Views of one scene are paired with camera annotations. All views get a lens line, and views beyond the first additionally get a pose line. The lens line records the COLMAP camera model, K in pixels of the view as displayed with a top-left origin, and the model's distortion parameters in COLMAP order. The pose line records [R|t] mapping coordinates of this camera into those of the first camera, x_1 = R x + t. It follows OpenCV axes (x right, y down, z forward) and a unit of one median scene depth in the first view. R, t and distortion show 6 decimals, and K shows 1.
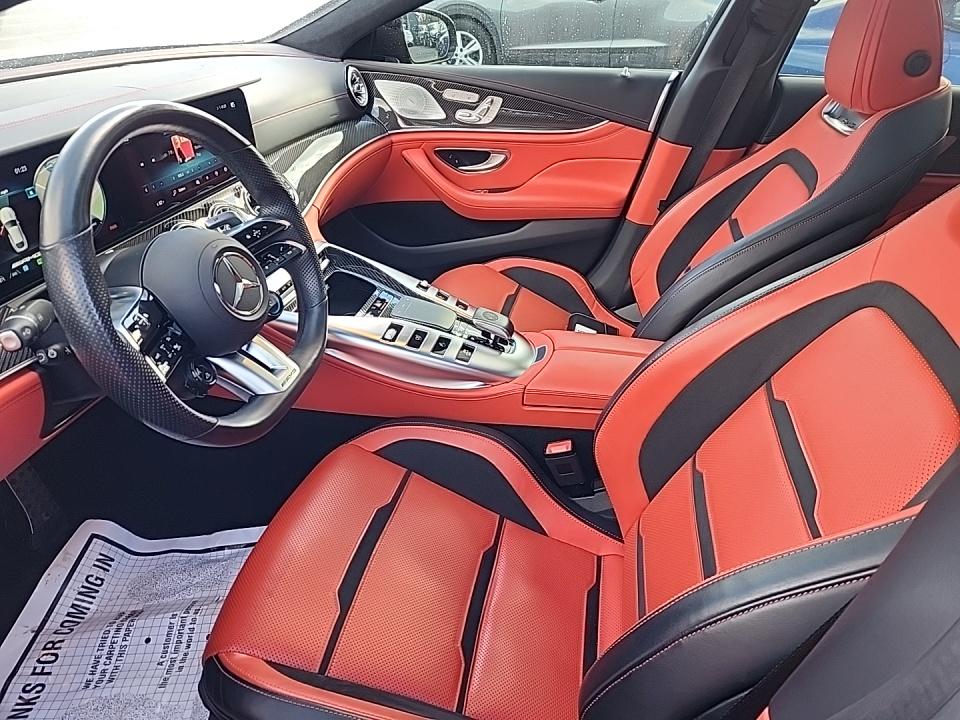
lens RADIAL K [[643.7, 0, 484.0], [0, 643.7, 354.0], [0, 0, 1]] dist [0.034526, -0.011619]
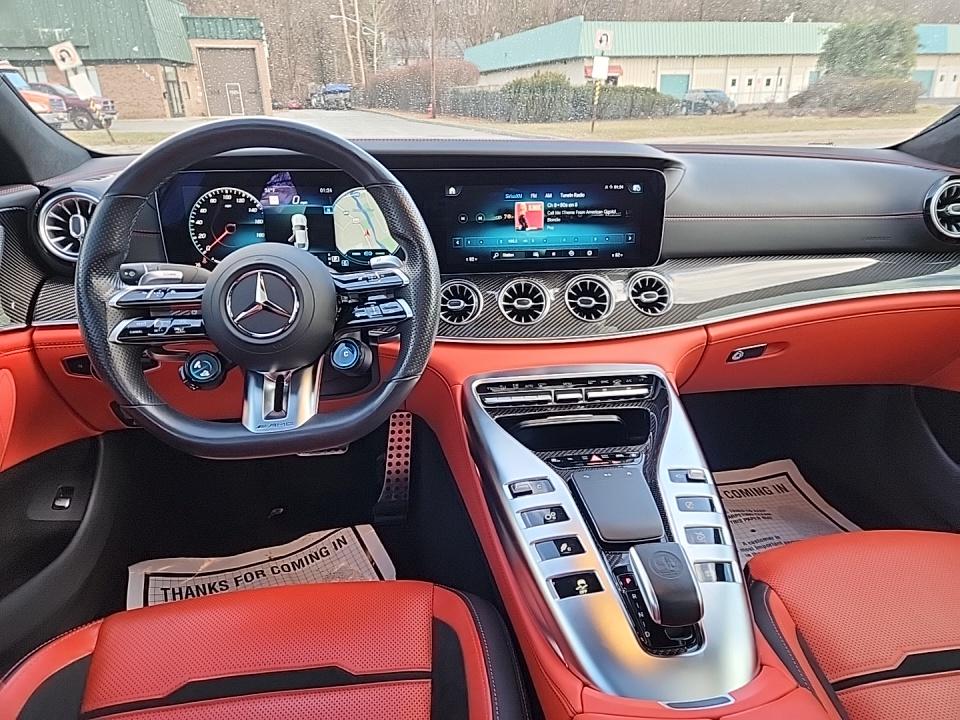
lens RADIAL K [[643.7, 0, 513.0], [0, 643.7, 369.7], [0, 0, 1]] dist [0.034526, -0.011619]
pose [[0.302643, 0.292521, -0.907105, 0.454768], [-0.477580, 0.870178, 0.121275, -0.230542], [0.824818, 0.396512, 0.403055, 0.707646]]
